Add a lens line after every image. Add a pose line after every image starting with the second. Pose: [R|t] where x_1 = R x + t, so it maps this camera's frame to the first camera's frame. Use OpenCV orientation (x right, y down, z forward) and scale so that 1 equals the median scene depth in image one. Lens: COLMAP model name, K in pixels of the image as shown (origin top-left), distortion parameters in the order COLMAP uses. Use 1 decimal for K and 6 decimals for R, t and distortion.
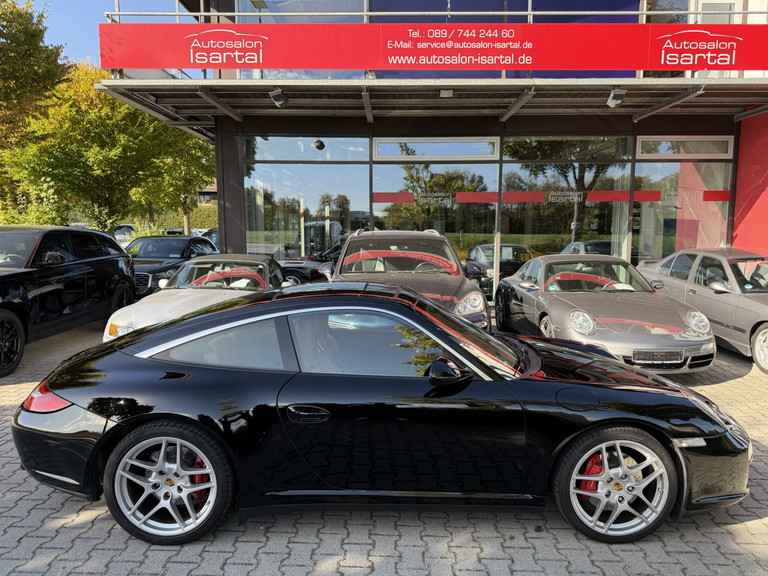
lens RADIAL K [[557.1, 0, 386.0], [0, 557.1, 291.6], [0, 0, 1]] dist [-0.003442, 0.000424]
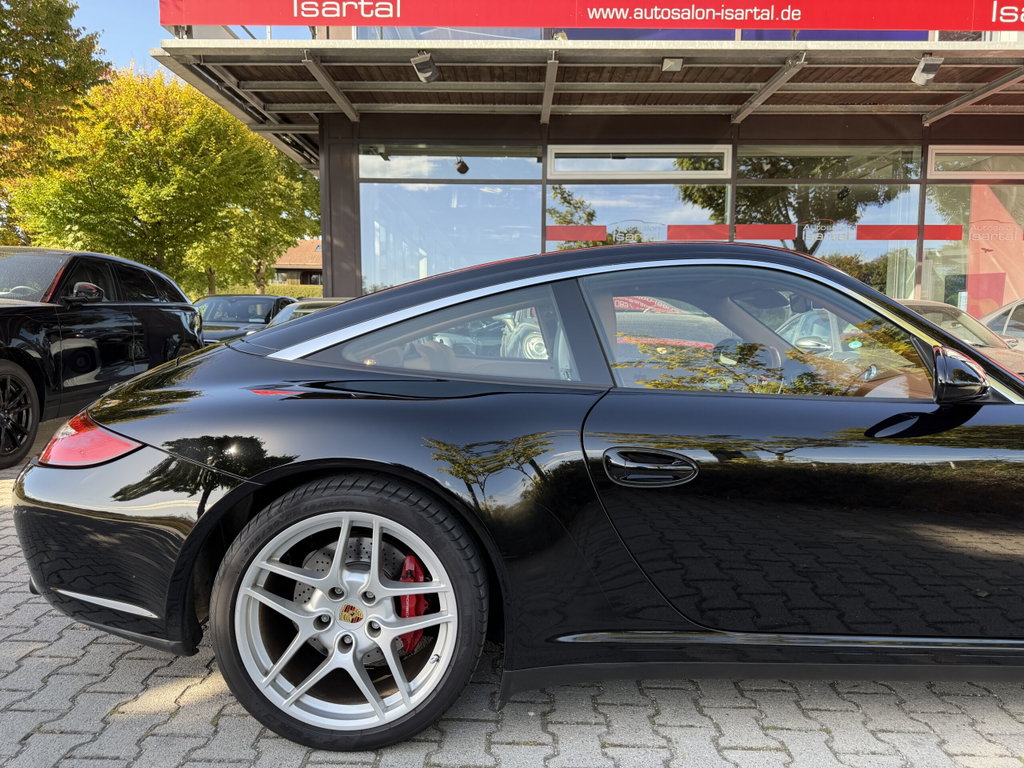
lens RADIAL K [[724.2, 0, 512.7], [0, 724.2, 389.3], [0, 0, 1]] dist [0.000281, -0.006541]
pose [[0.999986, 0.003334, 0.004093, -0.089040], [-0.003242, 0.999746, -0.022306, 0.058351], [-0.004166, 0.022292, 0.999743, 0.135965]]
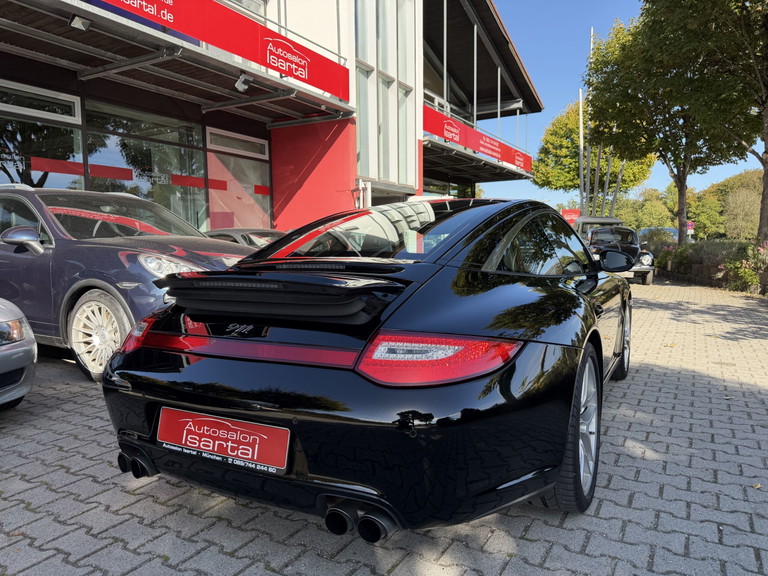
lens RADIAL K [[544.1, 0, 384.0], [0, 544.1, 288.0], [0, 0, 1]] dist [0.018030, -0.020982]
pose [[0.481300, -0.079182, 0.872972, -0.392921], [0.110770, 0.993422, 0.029036, 0.038803], [-0.869529, 0.082724, 0.486905, 0.293106]]
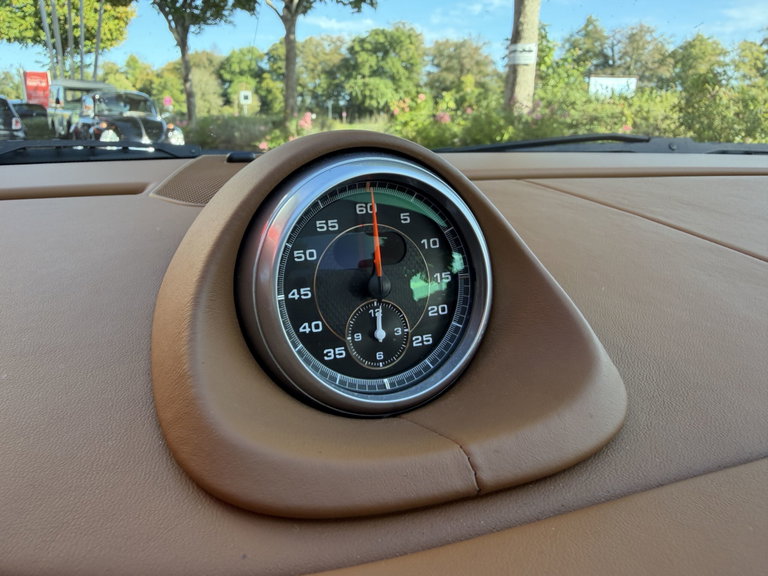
lens RADIAL K [[556.4, 0, 351.2], [0, 556.4, 287.9], [0, 0, 1]] dist [-0.006039, -0.007659]
pose [[-0.331920, -0.276812, 0.901778, 0.052095], [0.099812, 0.940302, 0.325376, 0.039347], [-0.938012, 0.198007, -0.284476, 0.446083]]
